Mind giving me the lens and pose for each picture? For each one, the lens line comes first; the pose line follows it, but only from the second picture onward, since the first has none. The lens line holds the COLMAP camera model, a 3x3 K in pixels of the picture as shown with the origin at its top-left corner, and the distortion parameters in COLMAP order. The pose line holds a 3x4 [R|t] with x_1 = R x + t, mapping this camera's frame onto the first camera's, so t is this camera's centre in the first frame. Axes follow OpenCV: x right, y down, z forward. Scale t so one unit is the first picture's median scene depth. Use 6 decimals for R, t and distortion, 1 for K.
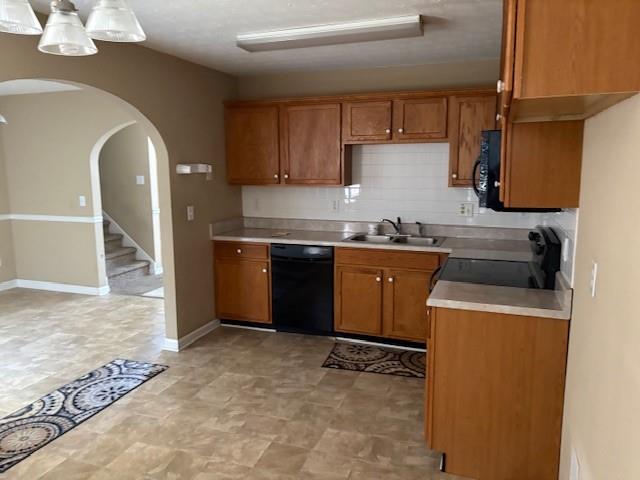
lens RADIAL K [[475.2, 0, 315.9], [0, 475.2, 237.5], [0, 0, 1]] dist [0.006179, -0.005929]
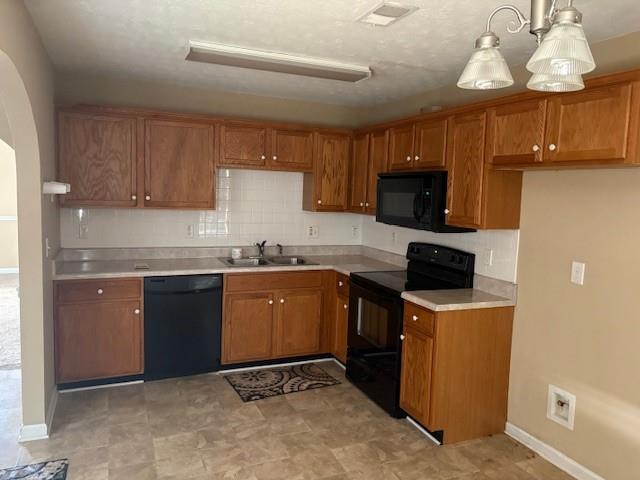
lens RADIAL K [[476.1, 0, 319.6], [0, 476.1, 236.3], [0, 0, 1]] dist [0.003918, -0.003537]
pose [[0.725331, -0.034774, 0.687521, -0.479140], [0.063710, 0.997828, -0.016746, -0.028302], [-0.685446, 0.055948, 0.725971, 0.175403]]
